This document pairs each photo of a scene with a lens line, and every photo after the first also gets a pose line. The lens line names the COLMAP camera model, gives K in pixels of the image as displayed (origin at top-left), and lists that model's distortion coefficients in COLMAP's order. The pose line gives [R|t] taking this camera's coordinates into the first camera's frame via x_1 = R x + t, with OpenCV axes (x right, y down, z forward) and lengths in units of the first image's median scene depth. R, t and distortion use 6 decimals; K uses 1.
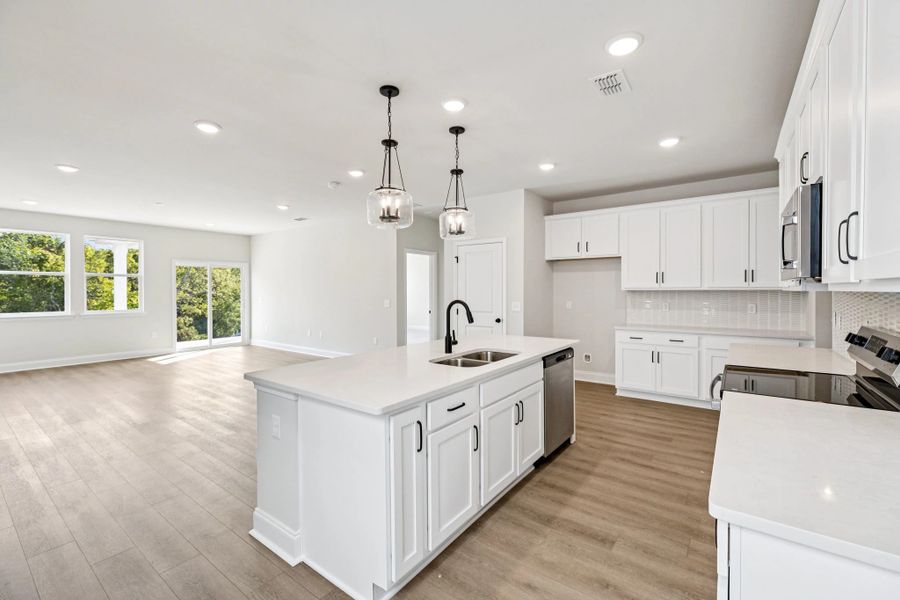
lens RADIAL K [[383.2, 0, 446.0], [0, 383.2, 293.7], [0, 0, 1]] dist [0.000415, -0.000030]
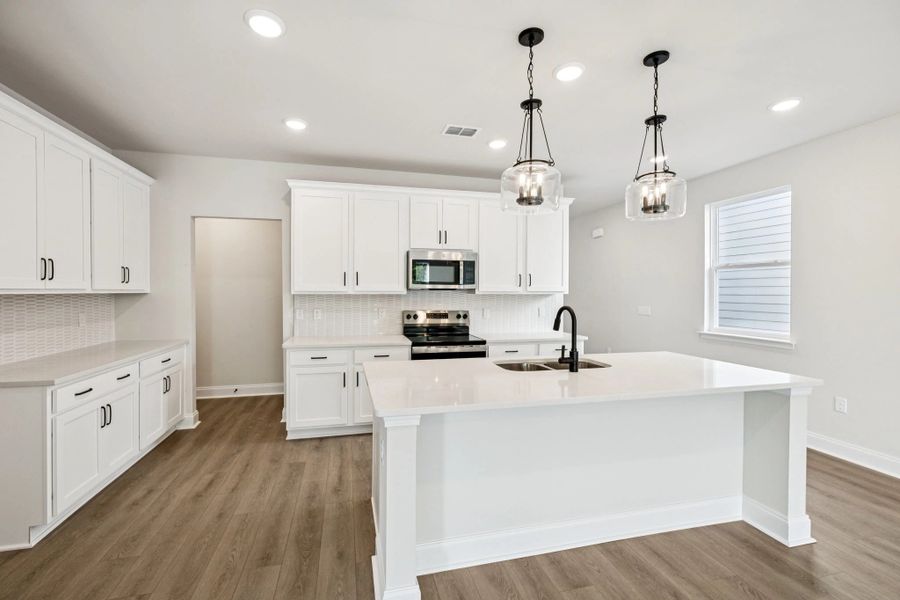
lens RADIAL K [[383.2, 0, 446.0], [0, 383.2, 293.7], [0, 0, 1]] dist [0.000415, -0.000030]
pose [[-0.783862, -0.002125, 0.620931, -0.246982], [0.003820, 0.999959, 0.008245, -0.017064], [-0.620923, 0.008835, -0.783822, 1.556593]]
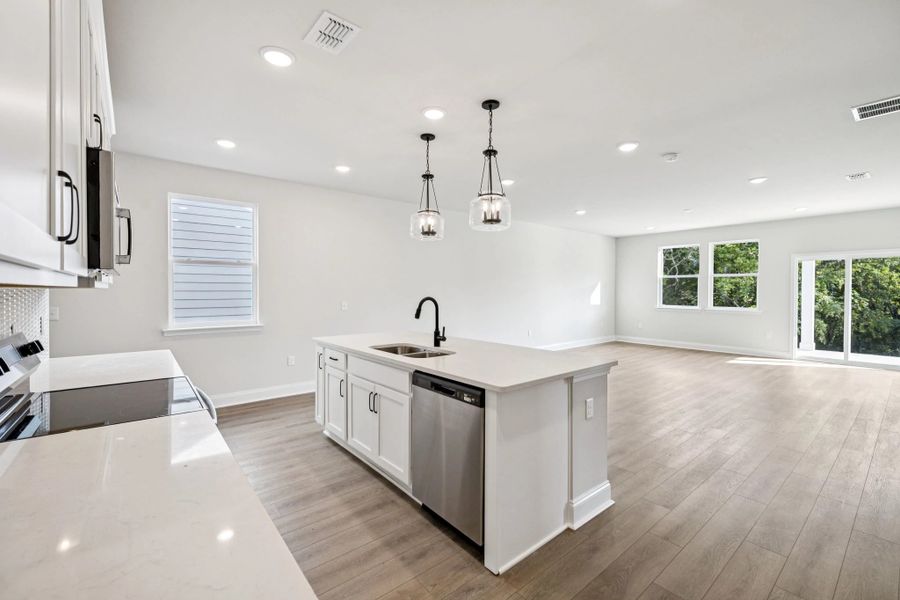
lens RADIAL K [[383.2, 0, 446.0], [0, 383.2, 293.7], [0, 0, 1]] dist [0.000415, -0.000030]
pose [[-0.237275, 0.009587, -0.971395, 0.895831], [-0.008494, 0.999893, 0.011943, -0.005786], [0.971405, 0.011085, -0.237168, 1.099598]]
